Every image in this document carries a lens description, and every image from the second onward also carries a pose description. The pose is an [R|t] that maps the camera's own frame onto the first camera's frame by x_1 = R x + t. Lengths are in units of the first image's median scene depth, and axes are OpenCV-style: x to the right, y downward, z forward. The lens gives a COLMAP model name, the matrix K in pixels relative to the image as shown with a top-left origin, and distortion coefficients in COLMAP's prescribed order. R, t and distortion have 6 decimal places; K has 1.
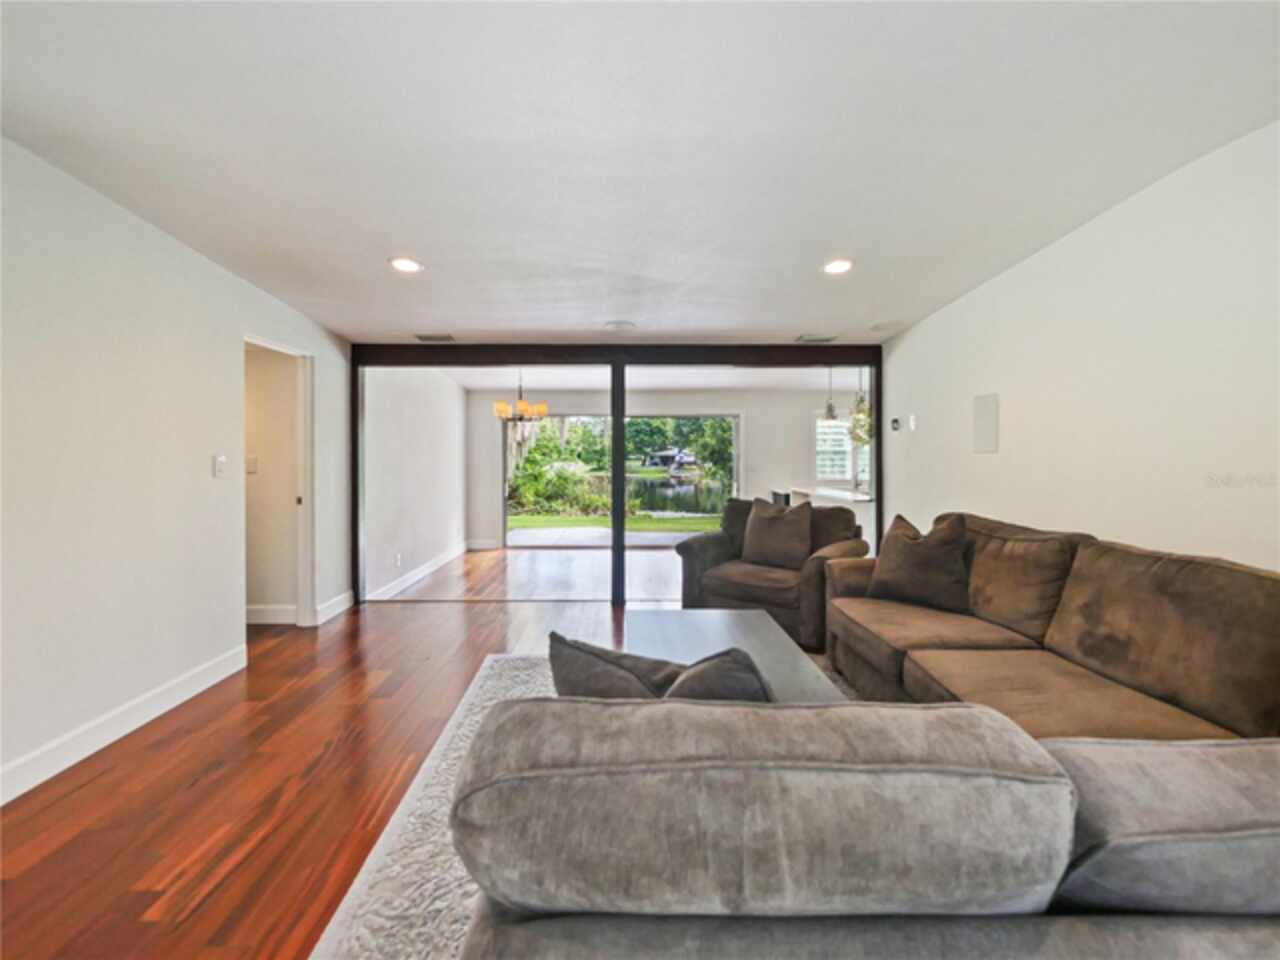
lens RADIAL K [[579.8, 0, 637.8], [0, 579.8, 463.1], [0, 0, 1]] dist [0.000315, 0.000290]
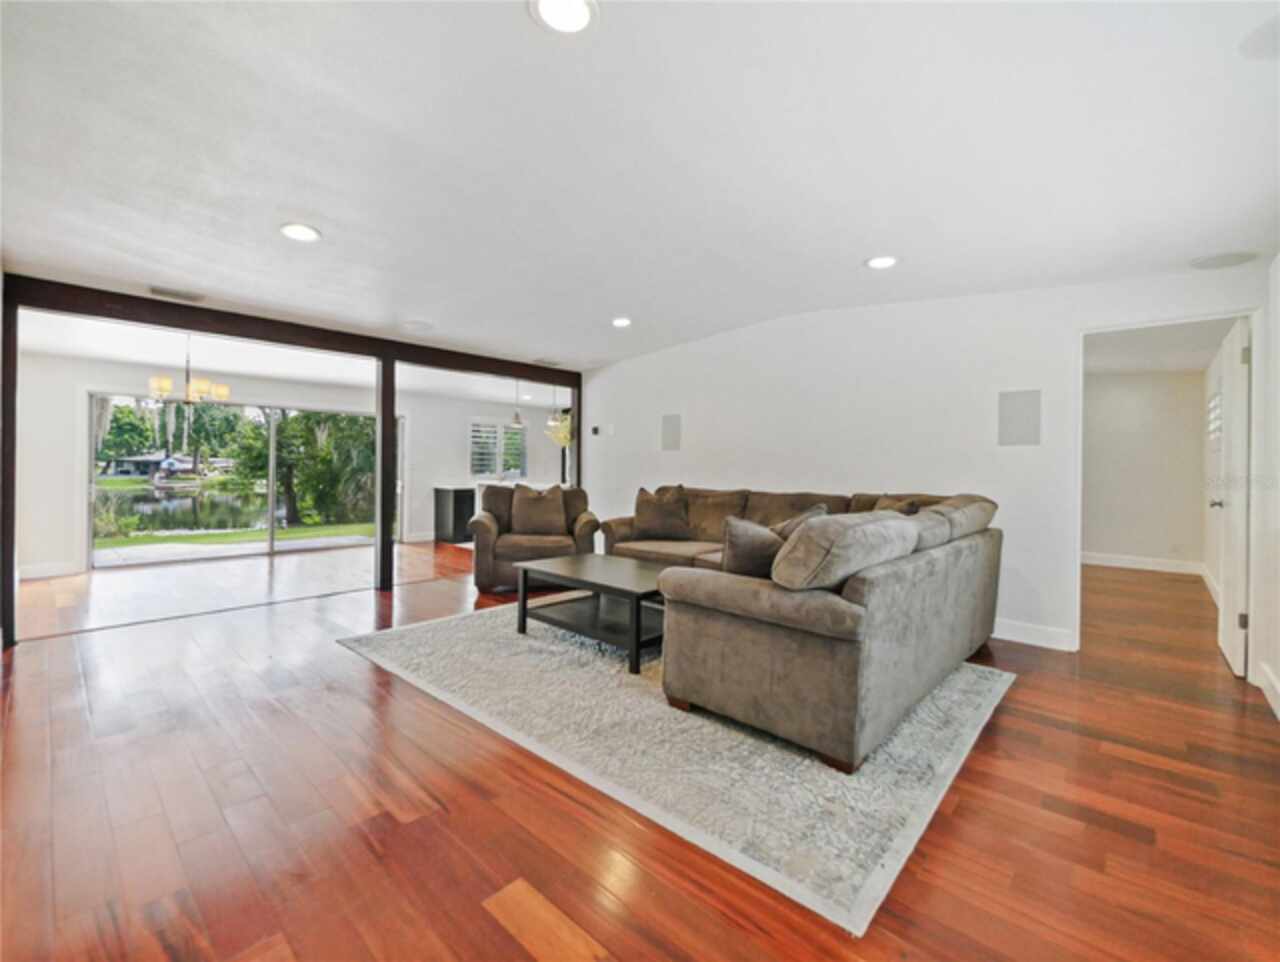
lens RADIAL K [[558.2, 0, 640.0], [0, 558.2, 481.0], [0, 0, 1]] dist [0.029779, -0.000023]
pose [[0.698237, -0.012210, 0.715763, -0.427643], [0.001684, 0.999880, 0.015414, 0.032763], [-0.715865, -0.009557, 0.698173, -0.031598]]
